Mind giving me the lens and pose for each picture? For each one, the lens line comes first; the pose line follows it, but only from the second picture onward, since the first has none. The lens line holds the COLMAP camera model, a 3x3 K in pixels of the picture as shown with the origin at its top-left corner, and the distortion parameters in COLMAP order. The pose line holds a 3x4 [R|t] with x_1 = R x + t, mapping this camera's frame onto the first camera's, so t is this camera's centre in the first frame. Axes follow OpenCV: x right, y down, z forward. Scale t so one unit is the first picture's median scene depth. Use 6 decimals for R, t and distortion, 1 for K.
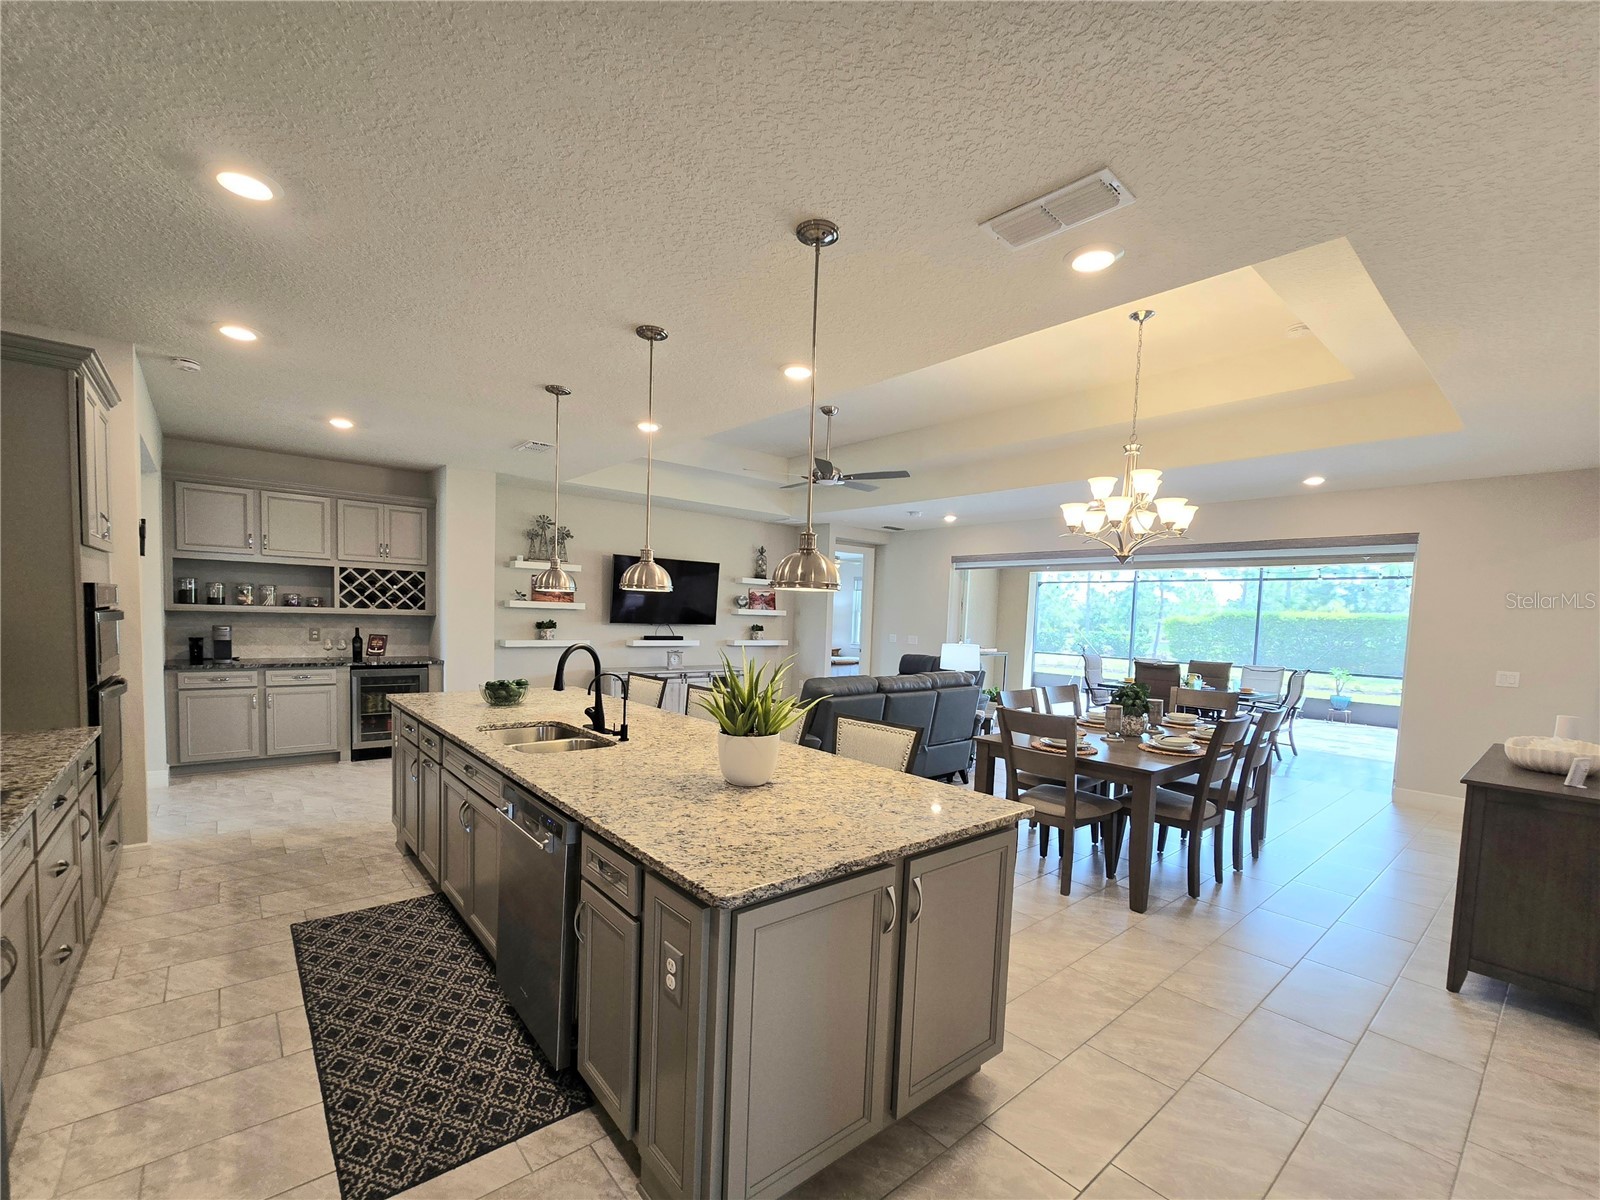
lens RADIAL K [[671.8, 0, 794.9], [0, 671.8, 659.0], [0, 0, 1]] dist [0.000570, -0.000009]
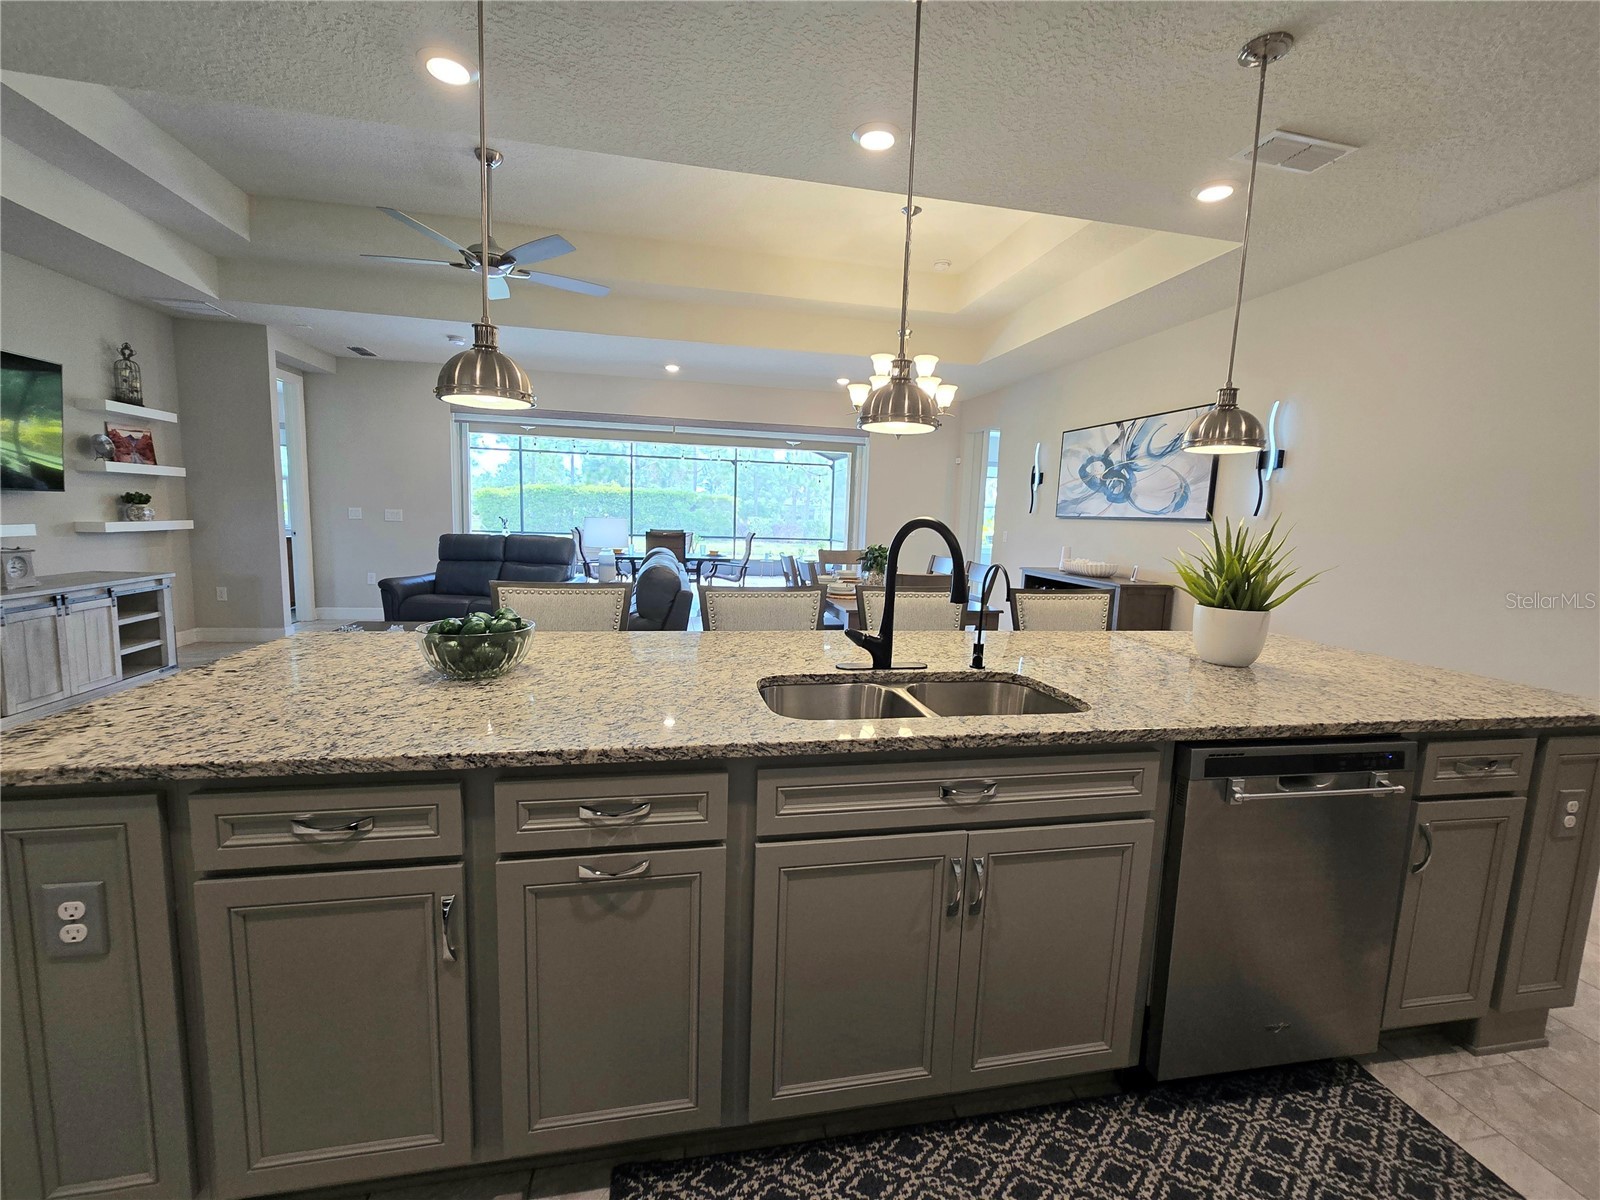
lens RADIAL K [[684.2, 0, 799.4], [0, 684.2, 607.4], [0, 0, 1]] dist [-0.001617, -0.000230]
pose [[0.478662, -0.133215, 0.867835, -0.443403], [0.041998, 0.990765, 0.128920, -0.012390], [-0.876994, -0.025262, 0.479836, 0.415073]]
